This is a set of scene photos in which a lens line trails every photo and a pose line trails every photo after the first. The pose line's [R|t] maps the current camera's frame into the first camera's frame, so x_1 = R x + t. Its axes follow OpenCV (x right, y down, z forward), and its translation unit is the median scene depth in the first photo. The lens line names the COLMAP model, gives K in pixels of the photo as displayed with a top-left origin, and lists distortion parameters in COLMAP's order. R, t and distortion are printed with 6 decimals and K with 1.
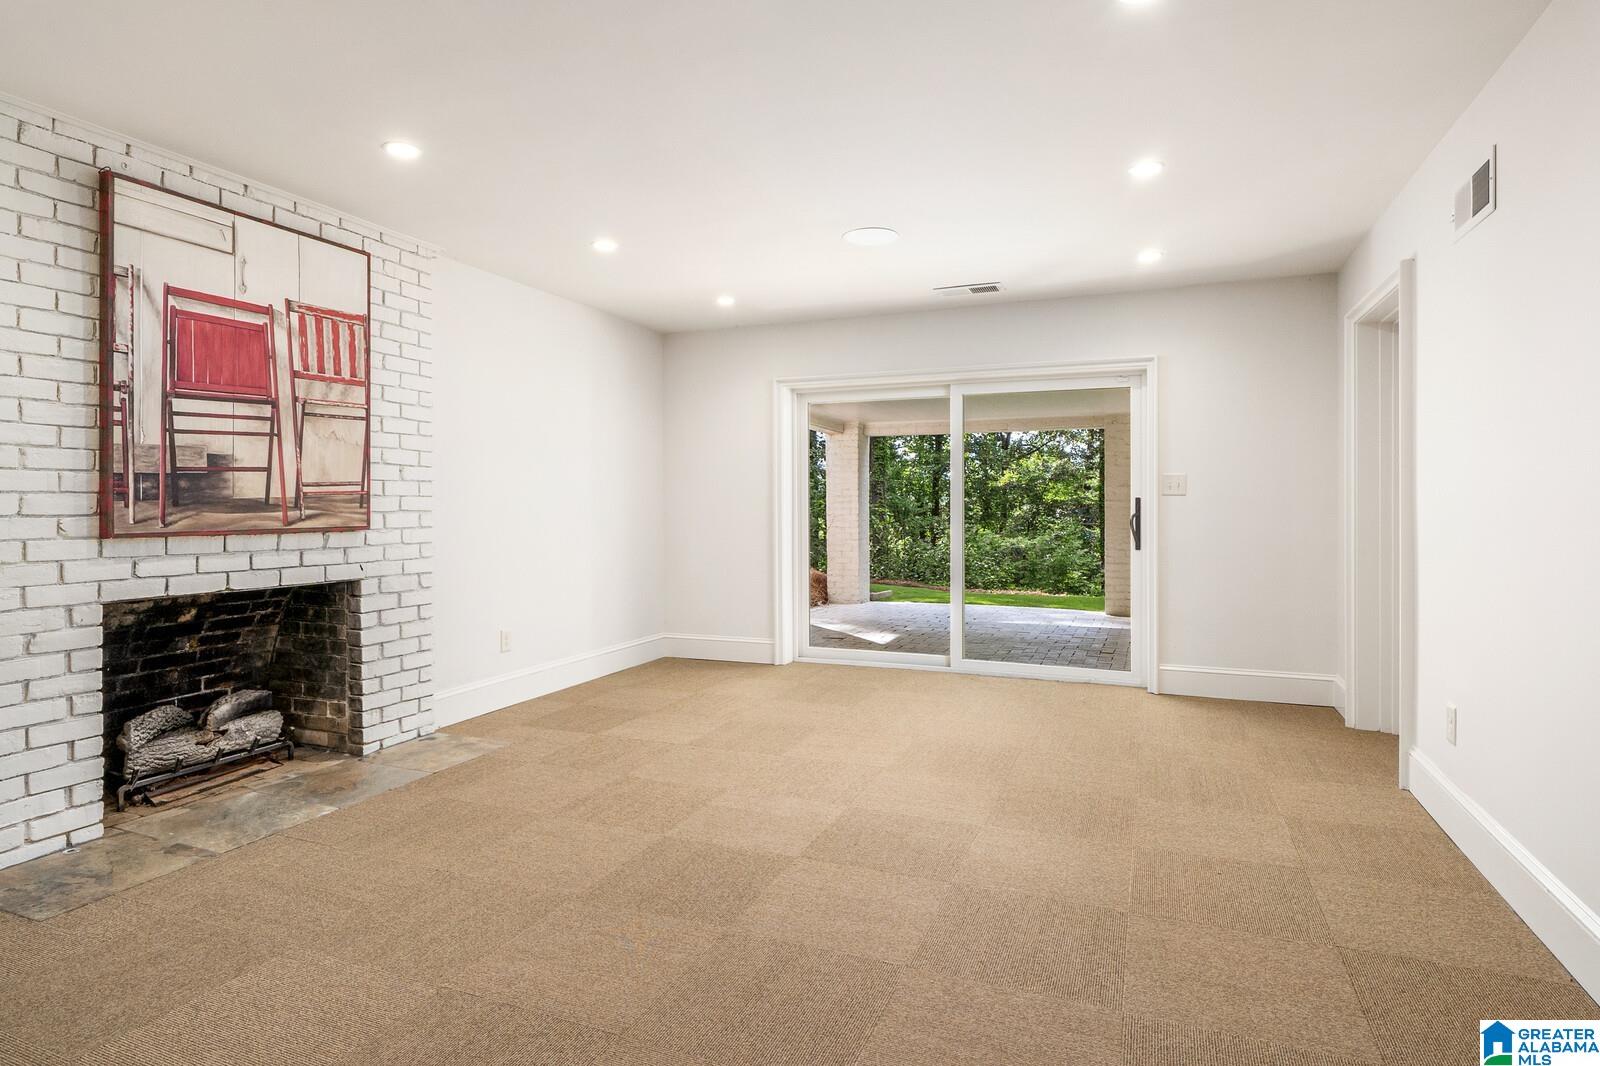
lens RADIAL K [[861.5, 0, 802.0], [0, 861.5, 526.6], [0, 0, 1]] dist [-0.001242, -0.000350]
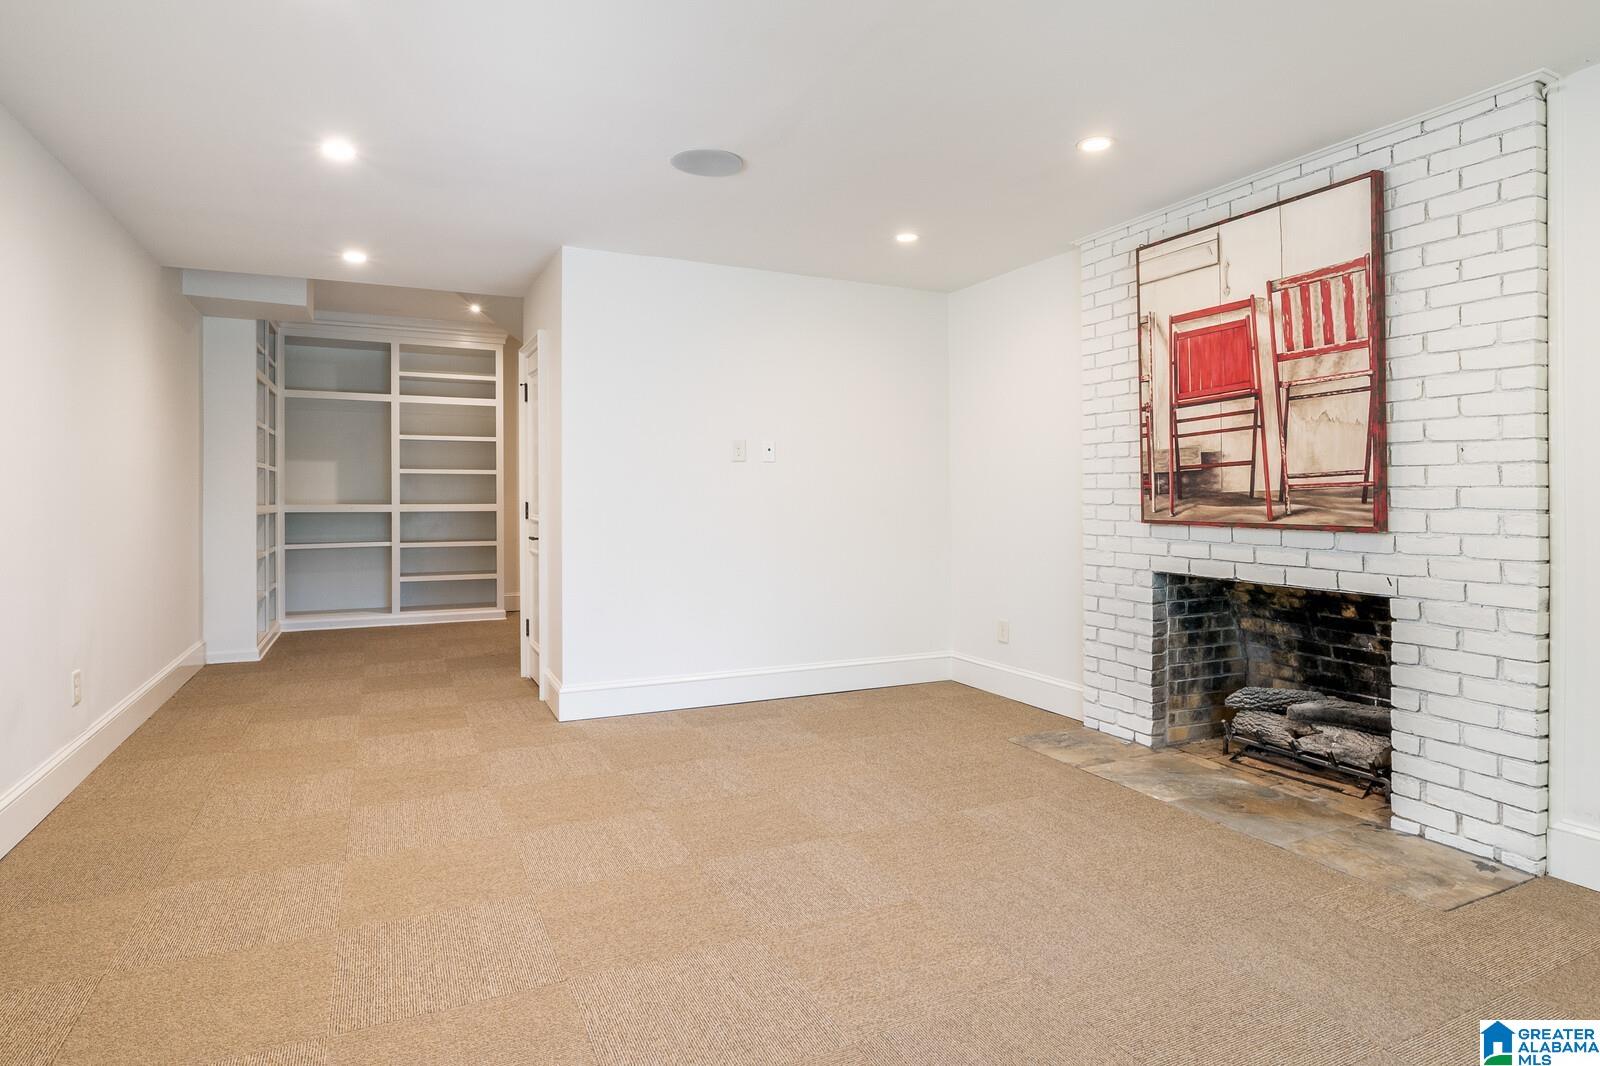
lens RADIAL K [[861.5, 0, 802.8], [0, 861.5, 522.8], [0, 0, 1]] dist [-0.001242, -0.000350]
pose [[-0.667534, 0.023835, -0.744198, 0.448321], [-0.021153, 0.998477, 0.050952, -0.035962], [0.744279, 0.049754, -0.666013, 1.243677]]
